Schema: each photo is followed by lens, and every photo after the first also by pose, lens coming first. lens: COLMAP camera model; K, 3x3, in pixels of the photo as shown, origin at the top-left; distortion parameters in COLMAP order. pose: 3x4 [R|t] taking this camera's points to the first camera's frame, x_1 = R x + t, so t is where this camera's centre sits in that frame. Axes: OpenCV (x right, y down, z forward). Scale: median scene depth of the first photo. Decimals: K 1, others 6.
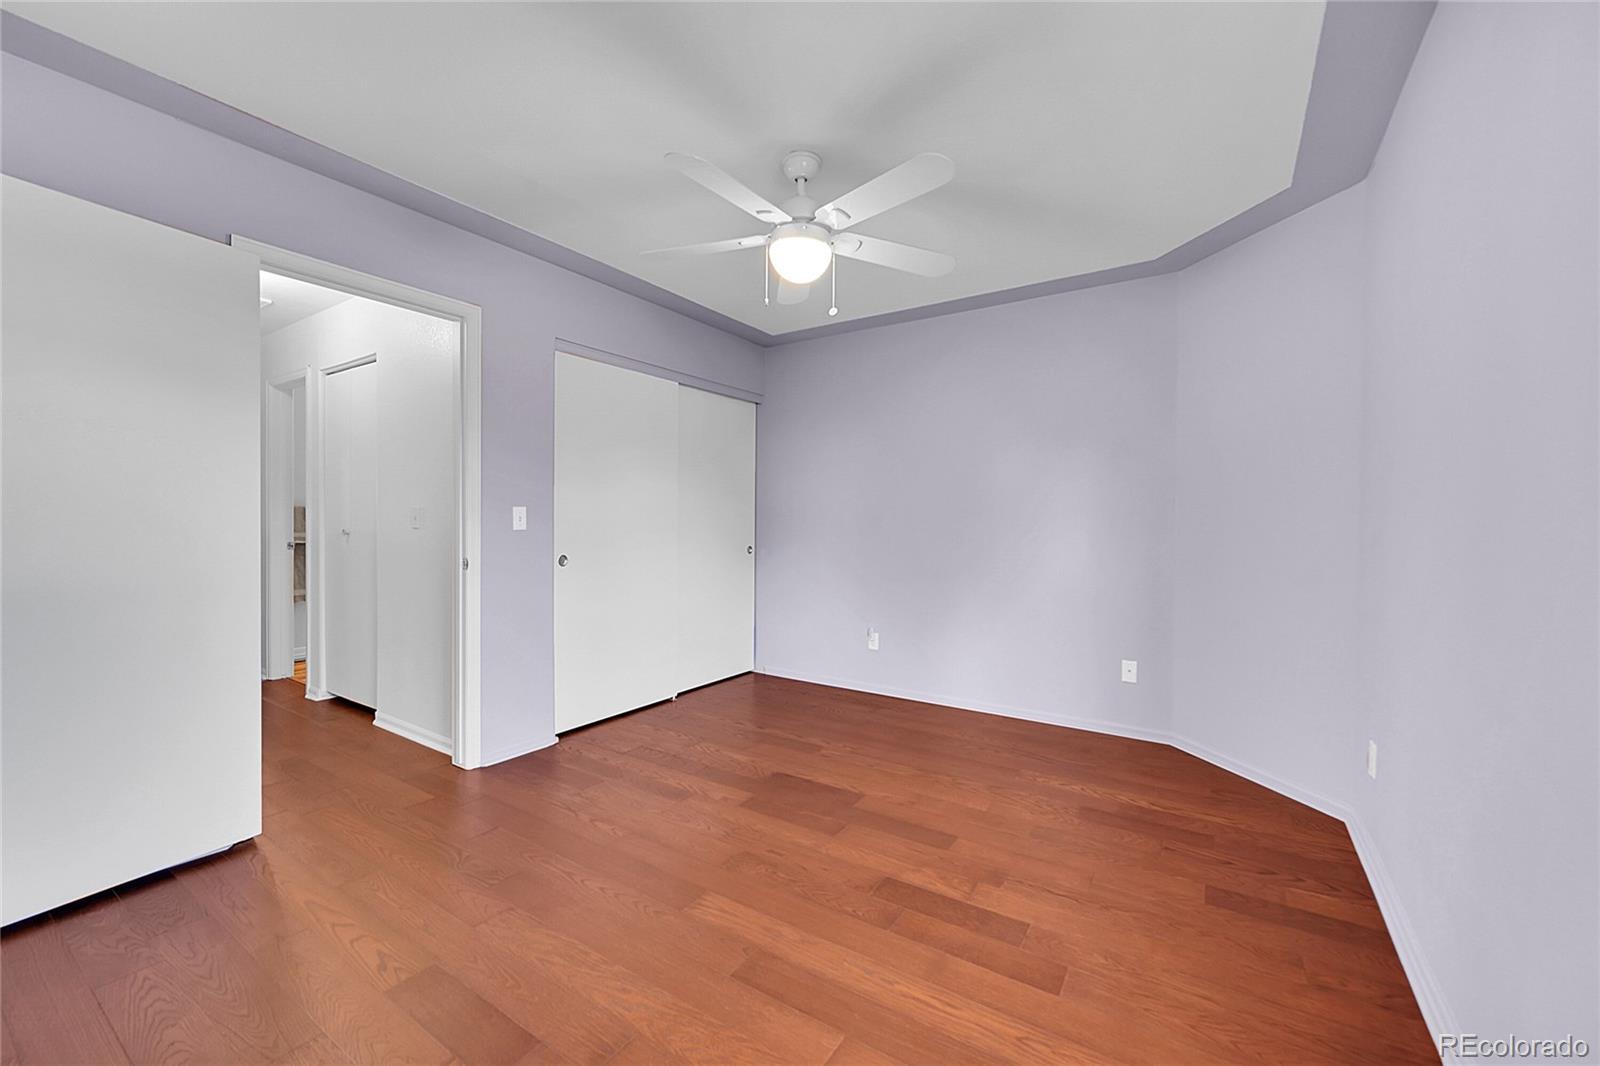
lens RADIAL K [[632.7, 0, 800.5], [0, 632.7, 528.5], [0, 0, 1]] dist [0.000766, 0.000113]
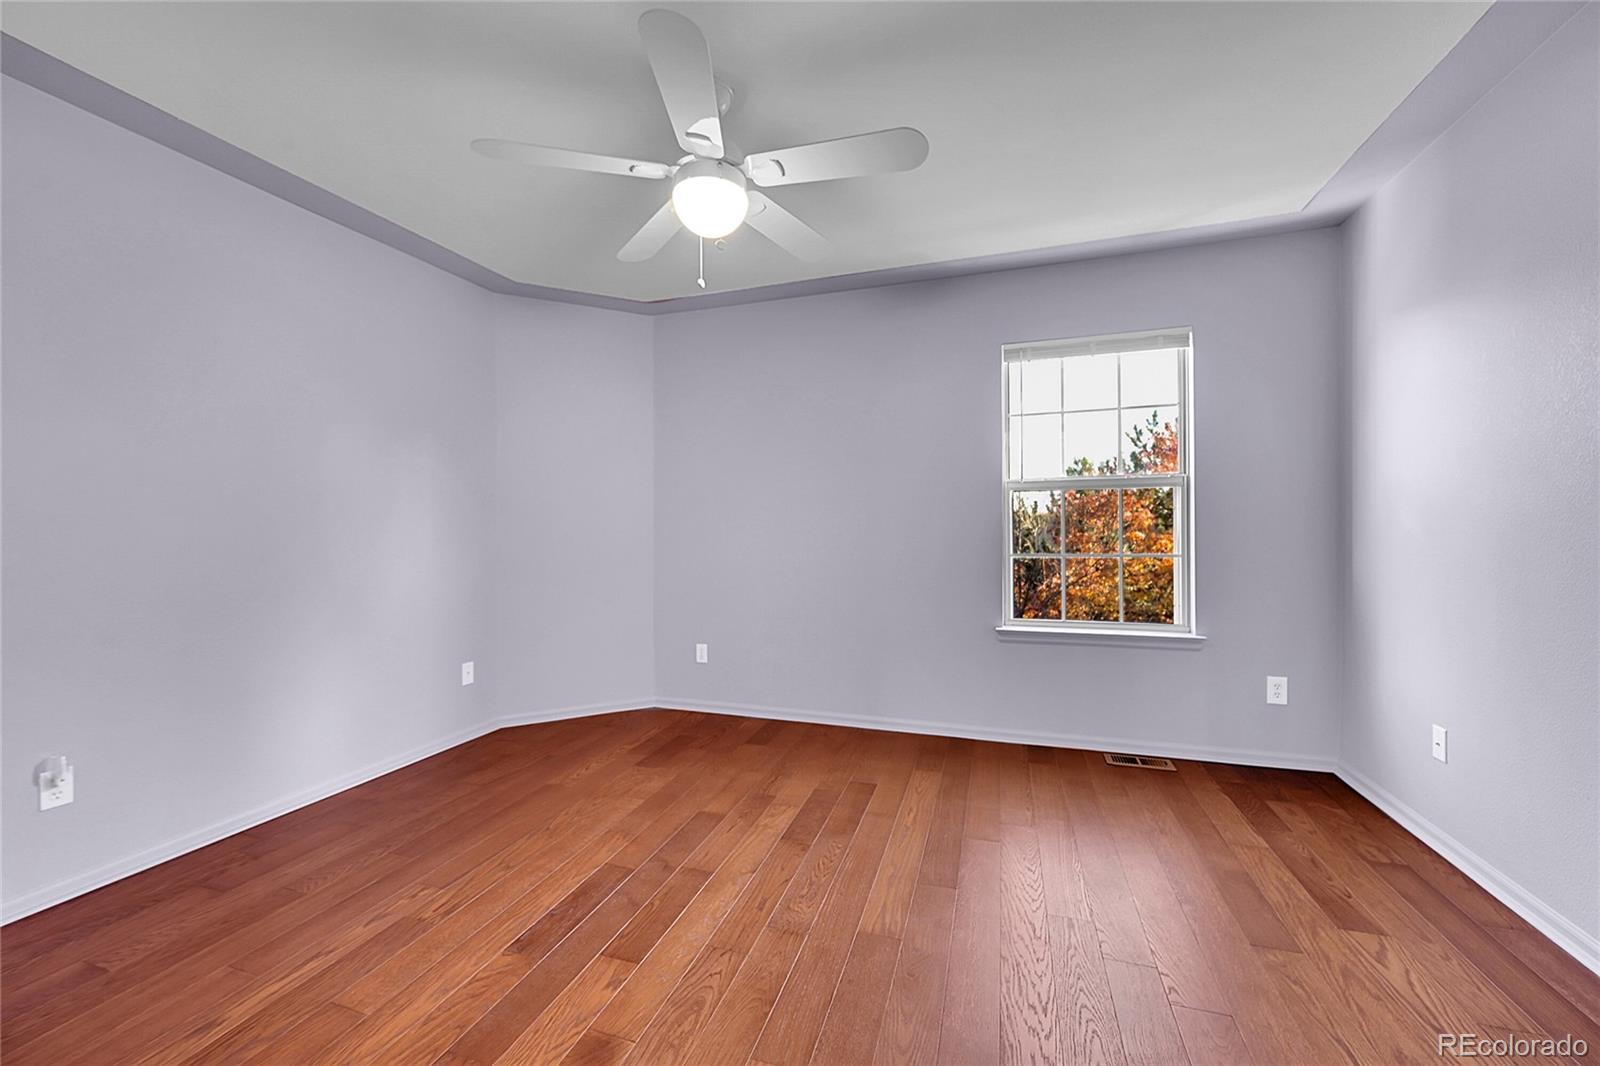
lens RADIAL K [[632.7, 0, 799.7], [0, 632.7, 525.4], [0, 0, 1]] dist [0.000766, 0.000113]
pose [[-0.267471, -0.006448, 0.963544, -0.775553], [0.012160, 0.999875, 0.010067, -0.013280], [-0.963489, 0.014410, -0.267359, 1.027144]]
